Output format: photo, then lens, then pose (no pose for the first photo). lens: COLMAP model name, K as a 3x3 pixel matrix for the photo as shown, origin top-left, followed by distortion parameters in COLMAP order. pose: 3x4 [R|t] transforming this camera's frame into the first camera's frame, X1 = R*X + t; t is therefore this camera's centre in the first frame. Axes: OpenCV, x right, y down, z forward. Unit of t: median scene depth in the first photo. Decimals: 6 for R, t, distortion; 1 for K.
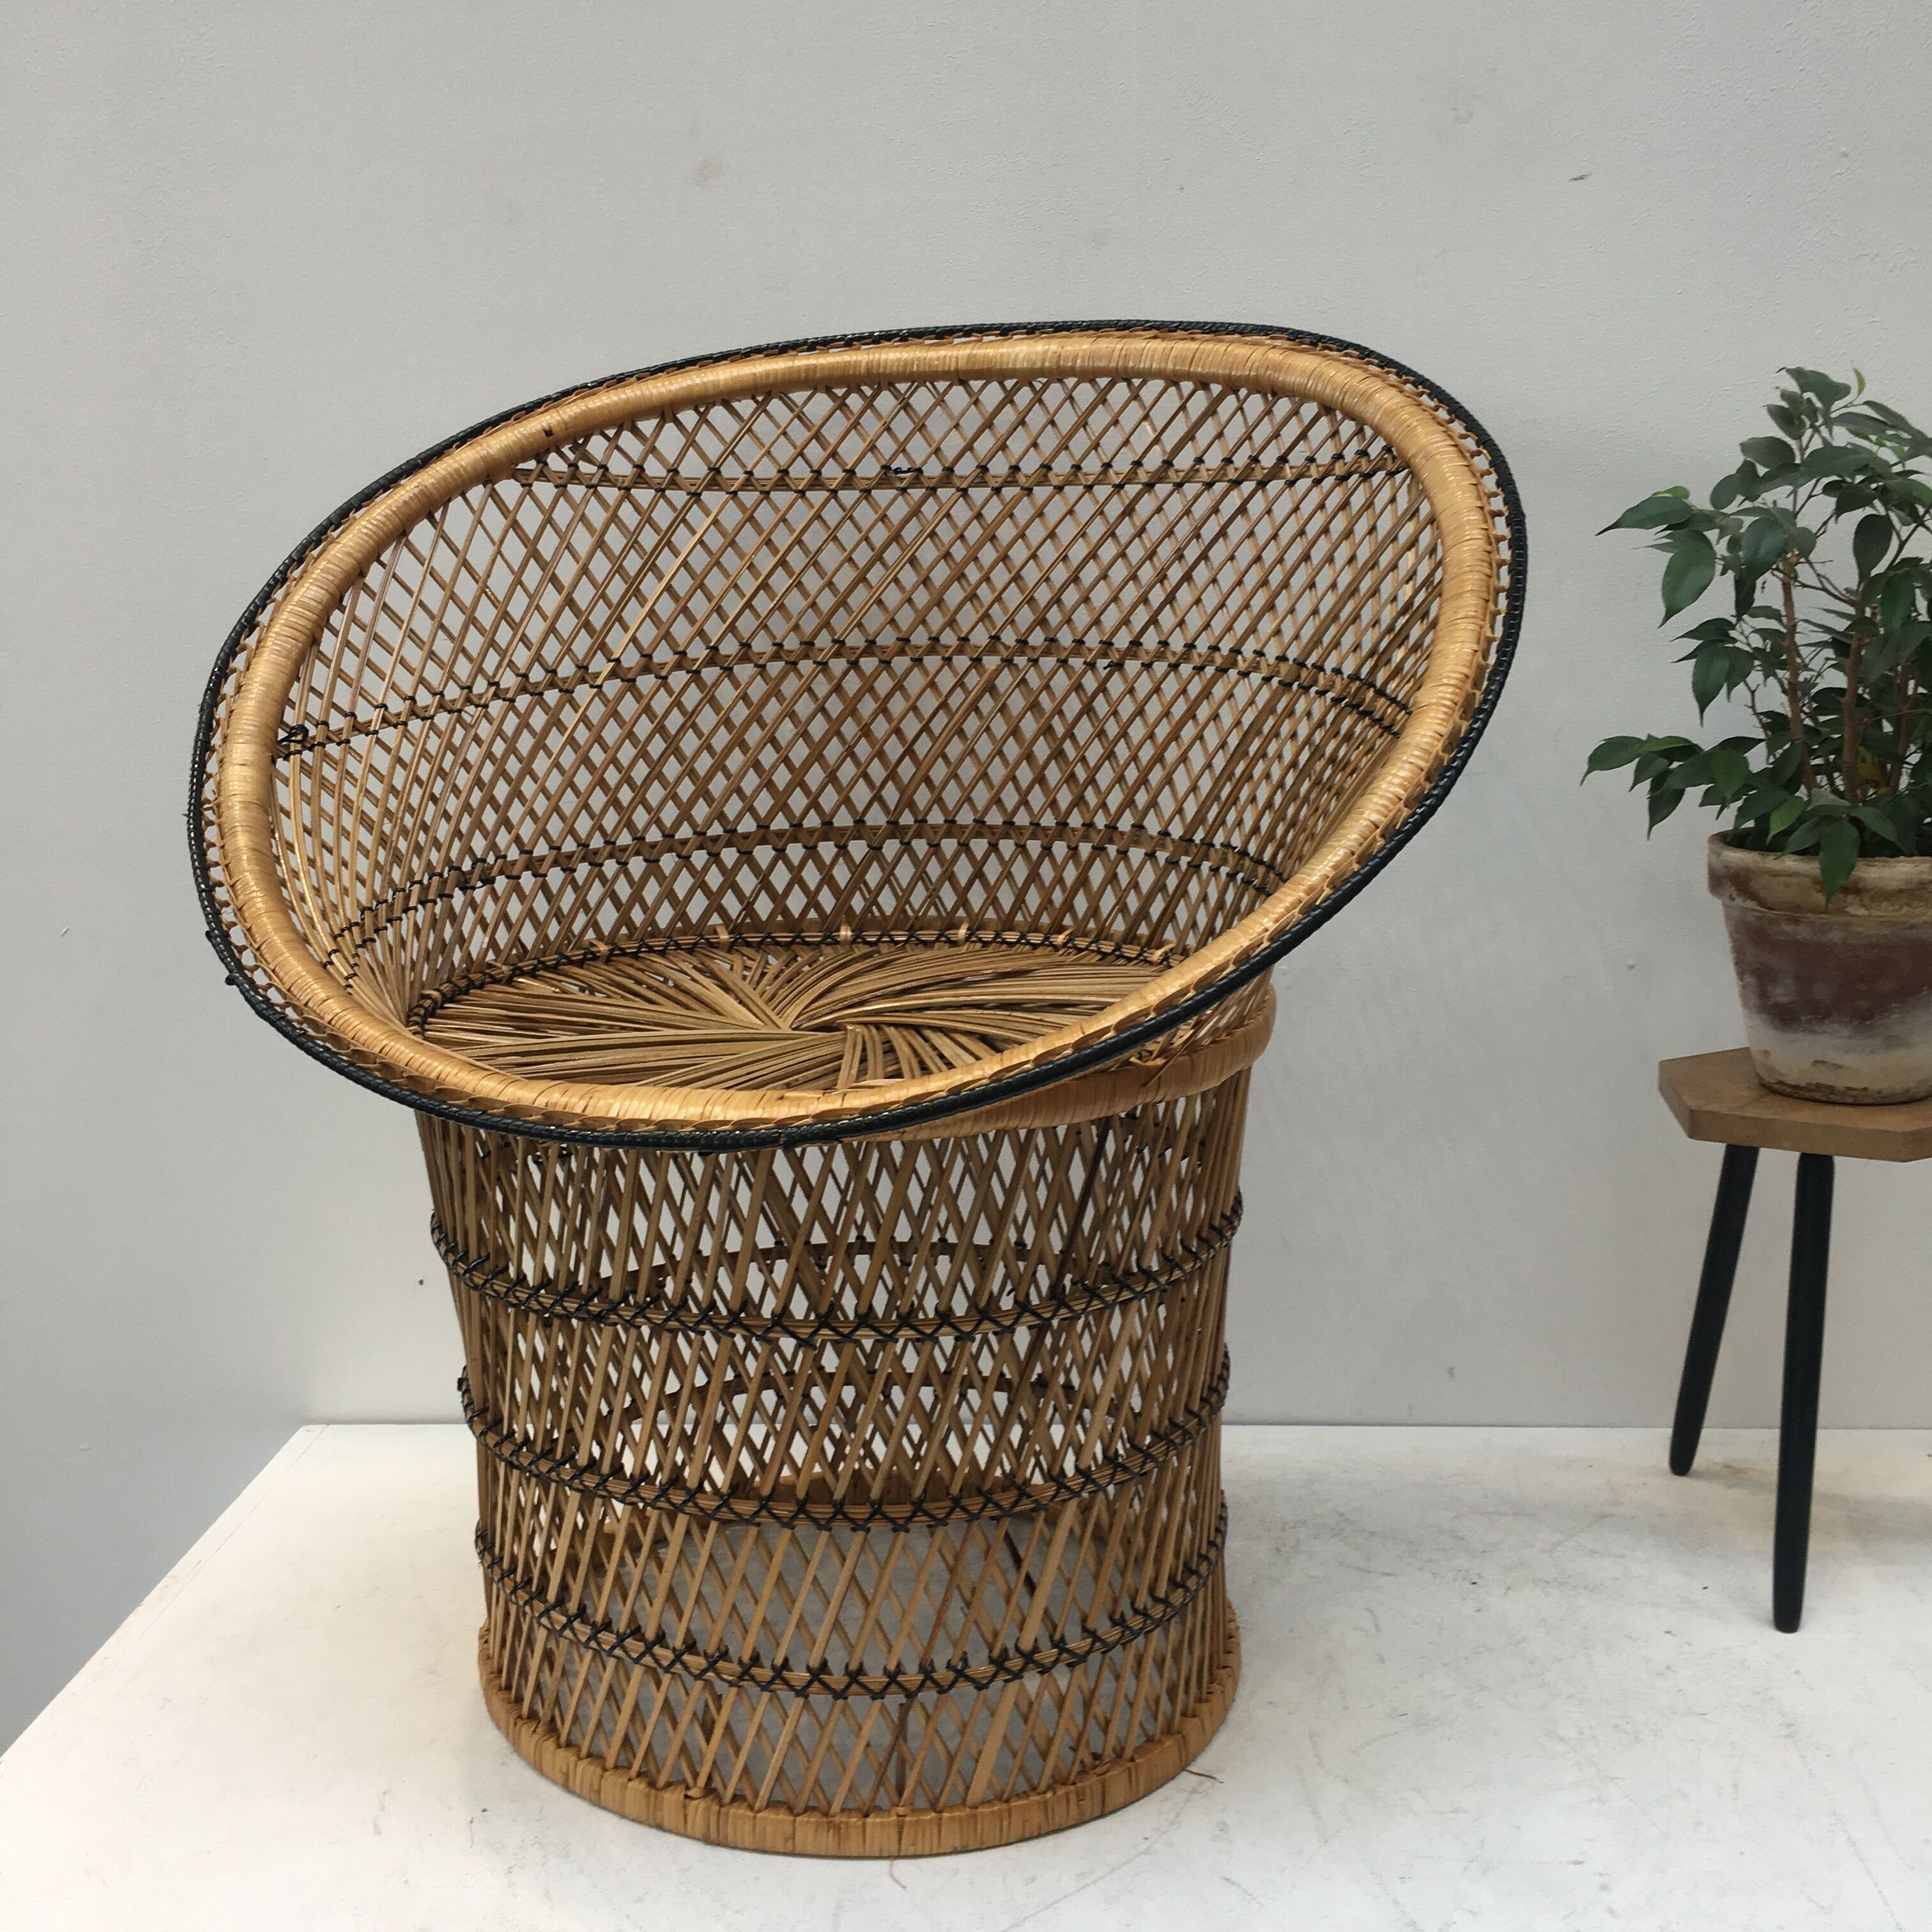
lens RADIAL K [[2205.2, 0, 988.1], [0, 2205.2, 958.6], [0, 0, 1]] dist [0.066151, -0.056579]
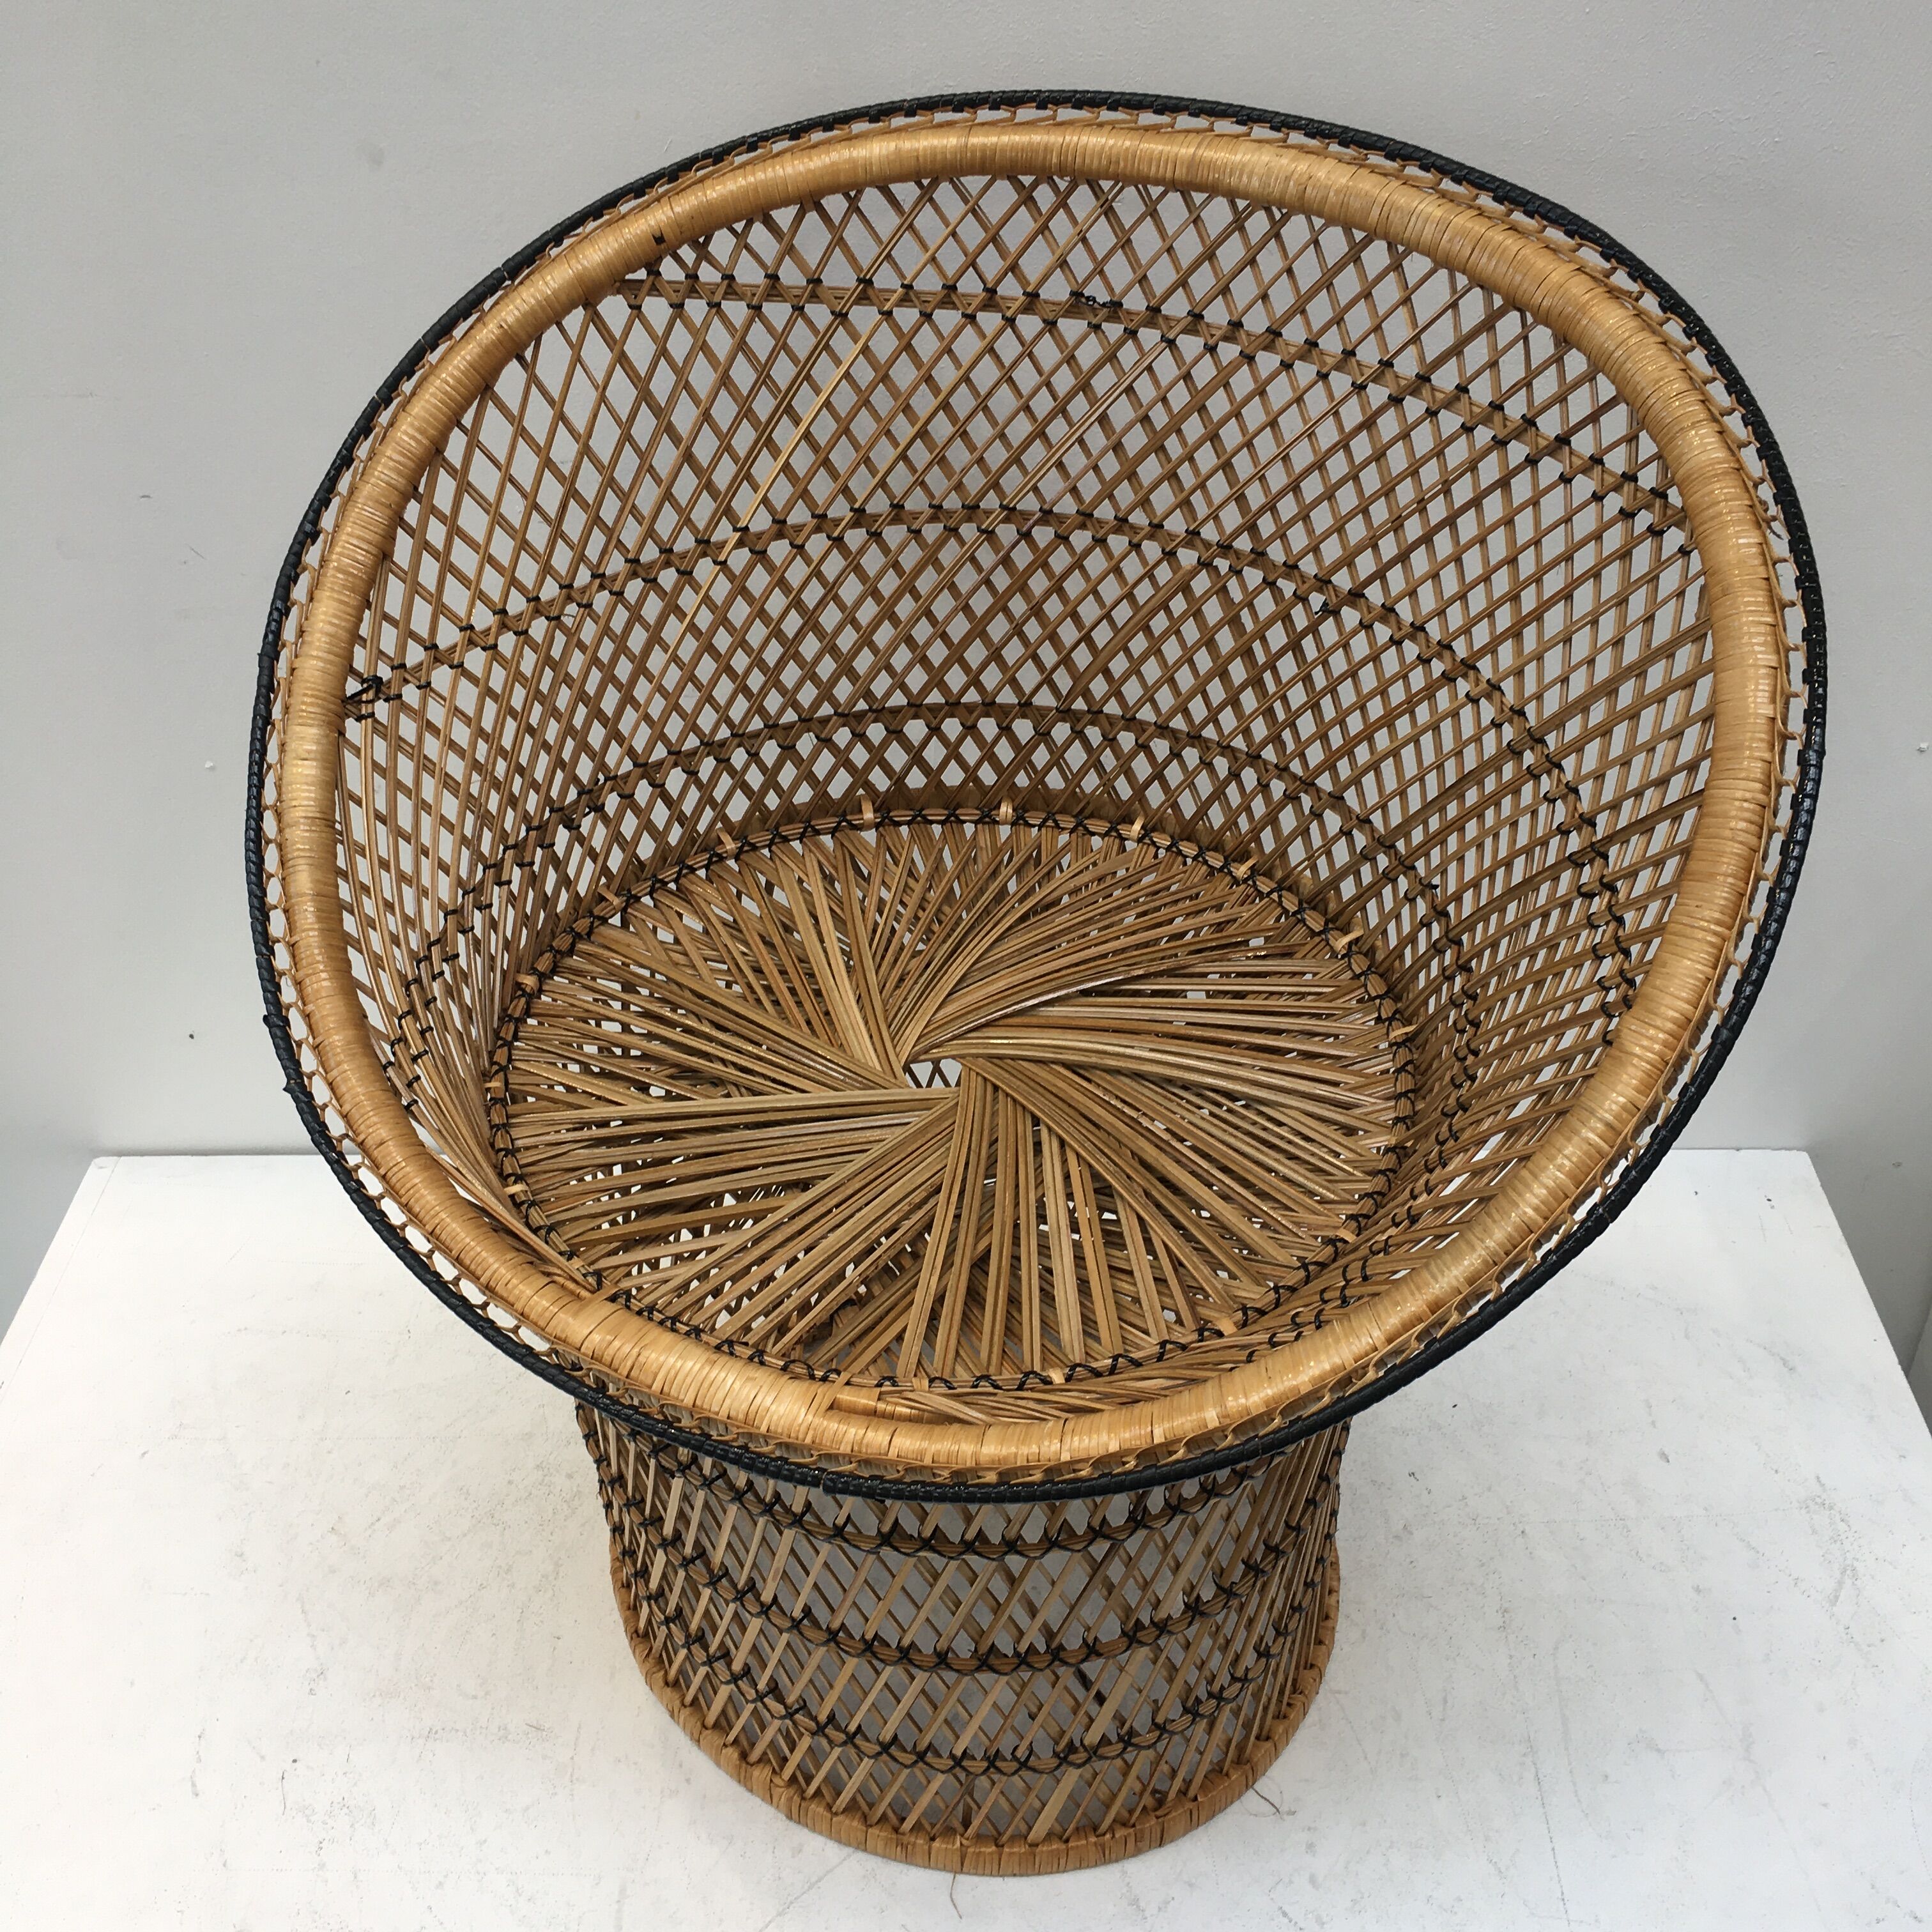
lens RADIAL K [[2173.2, 0, 1004.2], [0, 2173.2, 961.7], [0, 0, 1]] dist [0.039494, 0.026418]
pose [[0.987285, 0.105076, -0.119278, 0.046772], [-0.041357, 0.894316, 0.445520, -0.359146], [0.153485, -0.434922, 0.887291, 0.201928]]
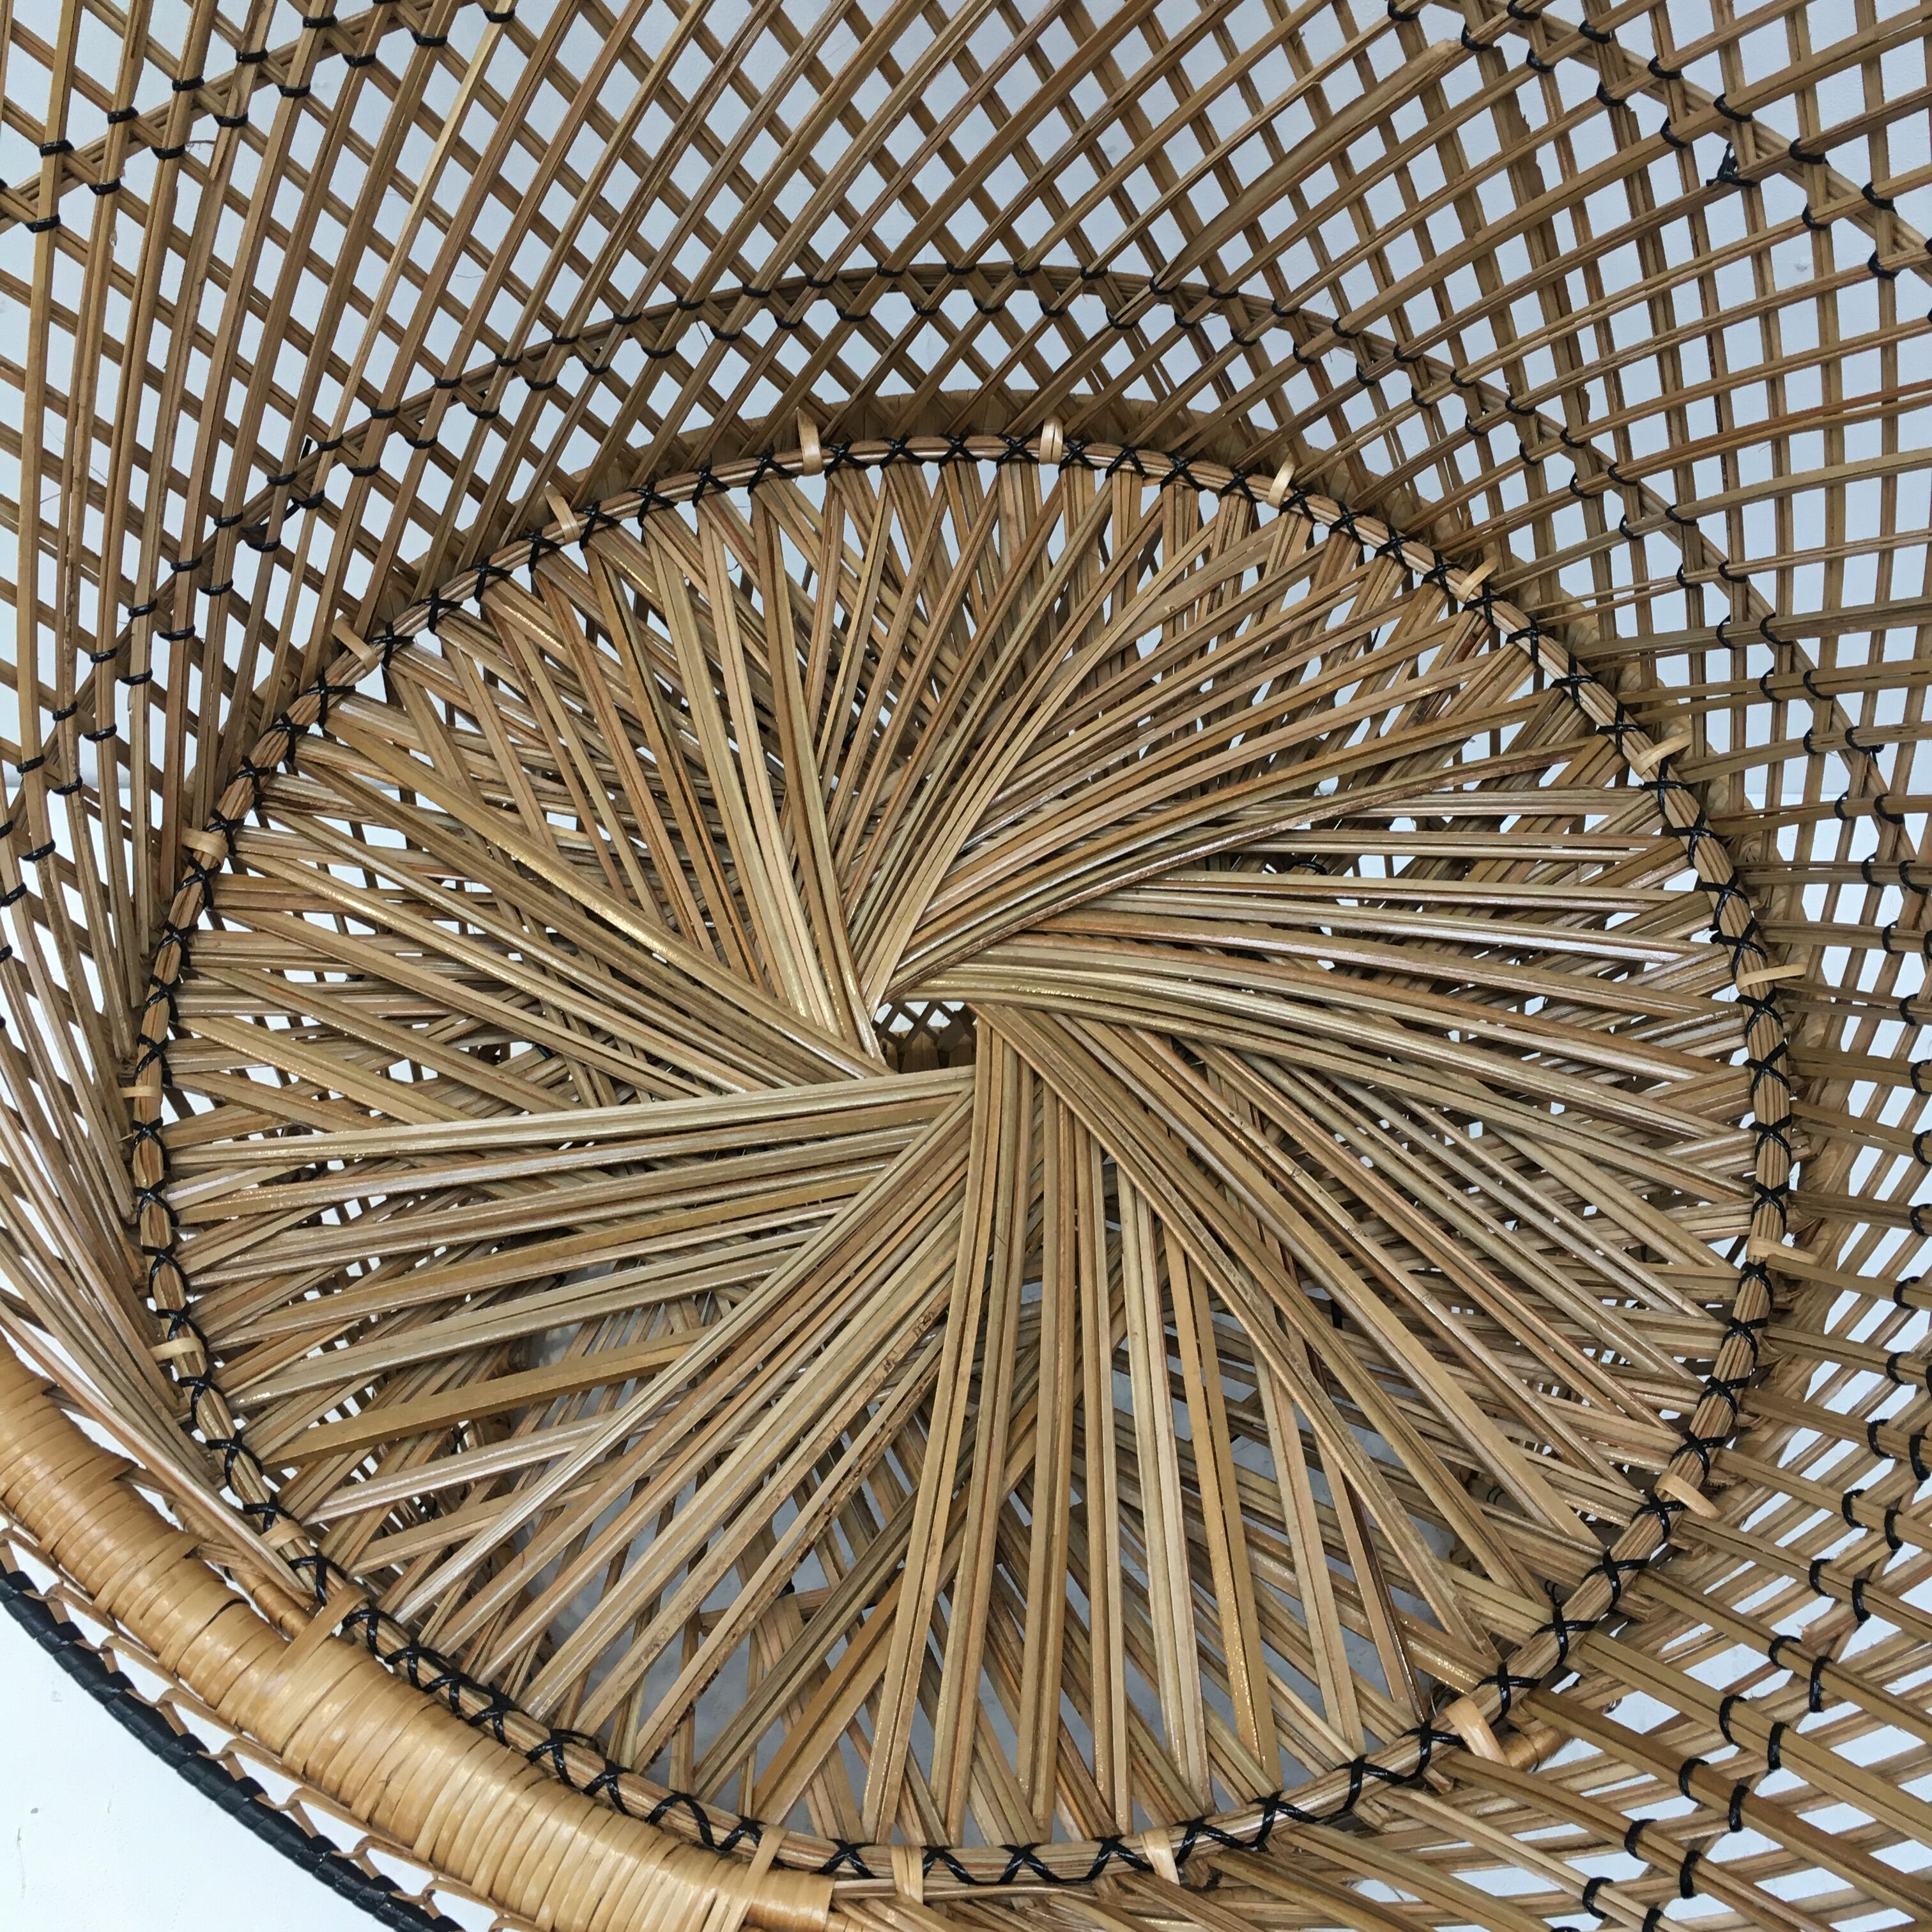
lens RADIAL K [[2205.2, 0, 988.1], [0, 2205.2, 958.6], [0, 0, 1]] dist [0.066151, -0.056579]
pose [[0.985940, 0.151275, -0.070981, -0.025864], [-0.049401, 0.669671, 0.741013, -0.320531], [0.159631, -0.727087, 0.667729, 0.587220]]
